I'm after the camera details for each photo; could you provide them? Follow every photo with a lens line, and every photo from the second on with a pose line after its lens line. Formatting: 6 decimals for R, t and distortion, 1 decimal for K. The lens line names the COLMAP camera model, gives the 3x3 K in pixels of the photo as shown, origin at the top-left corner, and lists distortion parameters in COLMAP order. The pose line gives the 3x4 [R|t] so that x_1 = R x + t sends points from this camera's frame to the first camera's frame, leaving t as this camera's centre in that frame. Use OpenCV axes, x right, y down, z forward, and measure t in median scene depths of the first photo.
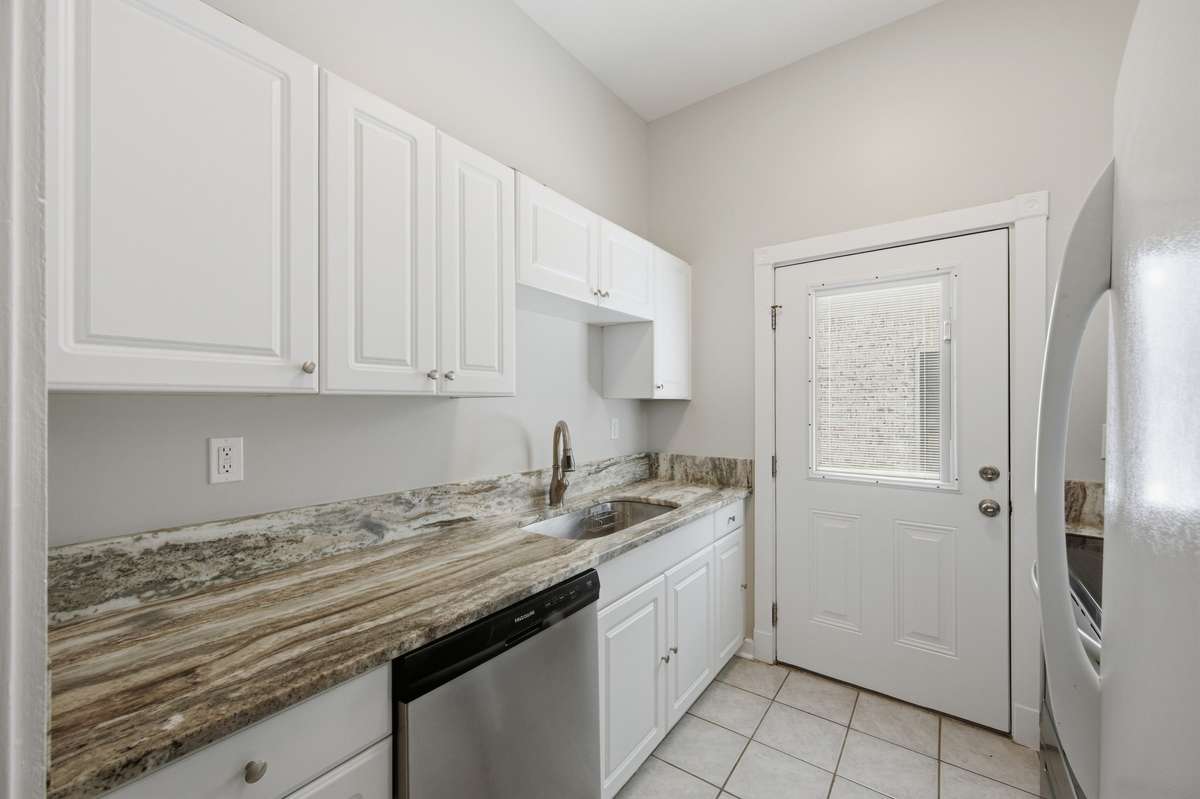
lens RADIAL K [[479.4, 0, 609.4], [0, 479.4, 399.2], [0, 0, 1]] dist [-0.000407, -0.000278]
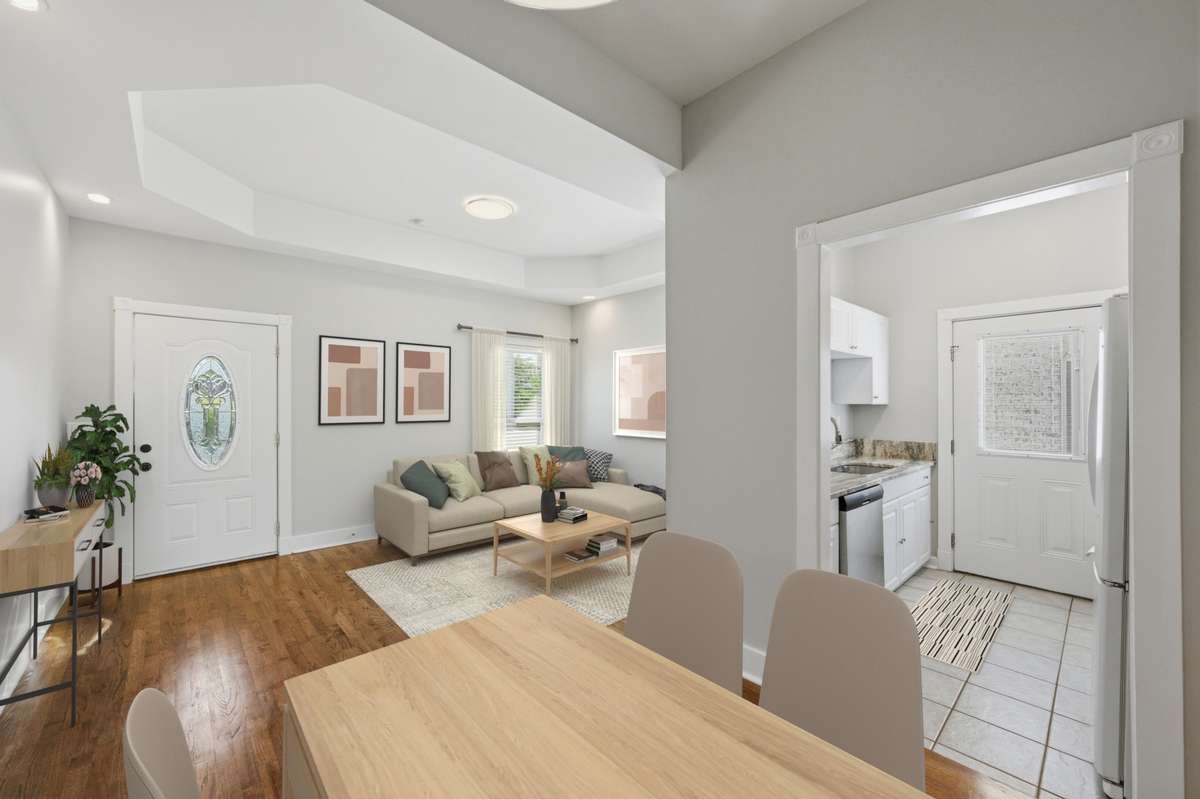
lens RADIAL K [[479.4, 0, 609.4], [0, 479.4, 399.2], [0, 0, 1]] dist [-0.000407, -0.000278]
pose [[0.980459, -0.001700, -0.196715, -0.450077], [0.001685, 0.999999, -0.000240, -0.019146], [0.196715, -0.000096, 0.980461, -0.765525]]
